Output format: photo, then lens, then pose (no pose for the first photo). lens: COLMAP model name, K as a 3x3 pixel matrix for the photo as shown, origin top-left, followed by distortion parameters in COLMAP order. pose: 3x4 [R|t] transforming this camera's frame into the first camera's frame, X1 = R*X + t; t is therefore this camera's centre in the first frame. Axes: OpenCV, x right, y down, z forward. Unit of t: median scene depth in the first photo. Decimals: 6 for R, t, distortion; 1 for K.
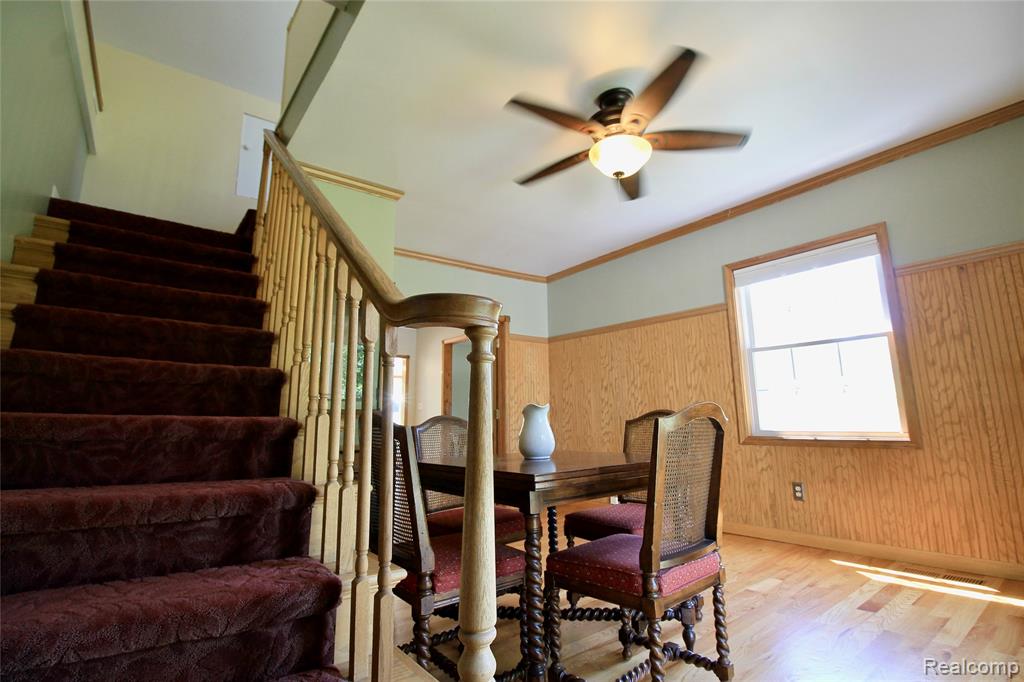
lens RADIAL K [[478.3, 0, 516.6], [0, 478.3, 331.7], [0, 0, 1]] dist [0.000874, -0.013763]
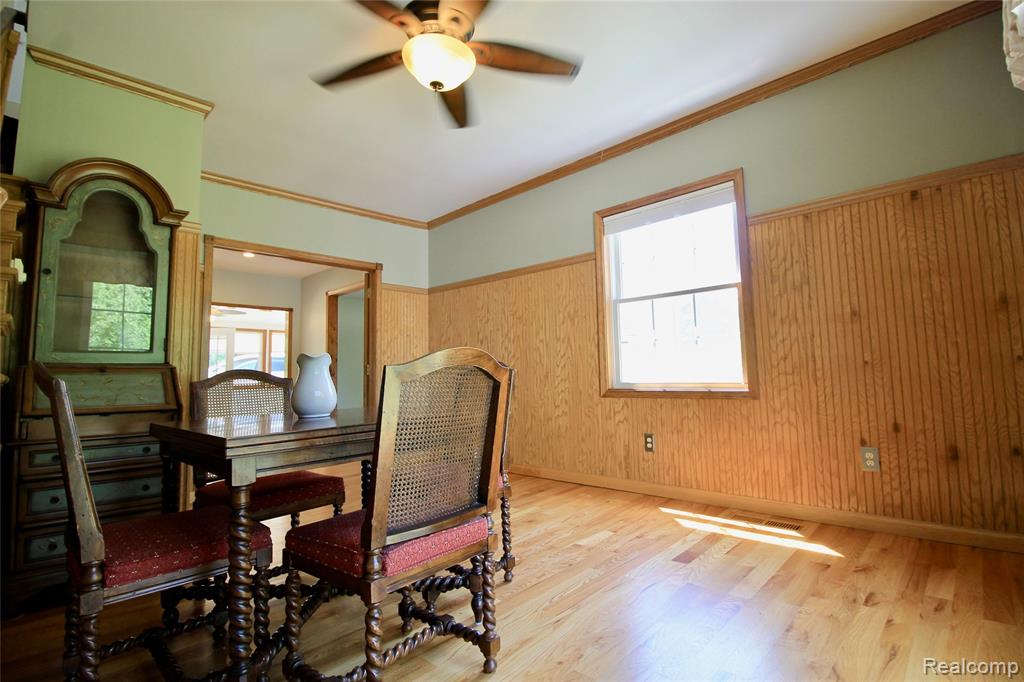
lens RADIAL K [[478.3, 0, 517.2], [0, 478.3, 336.2], [0, 0, 1]] dist [0.000874, -0.013763]
pose [[0.989091, 0.002459, 0.147283, 0.193737], [-0.016696, 0.995289, 0.095507, 0.025195], [-0.146354, -0.096924, 0.984473, 0.088468]]
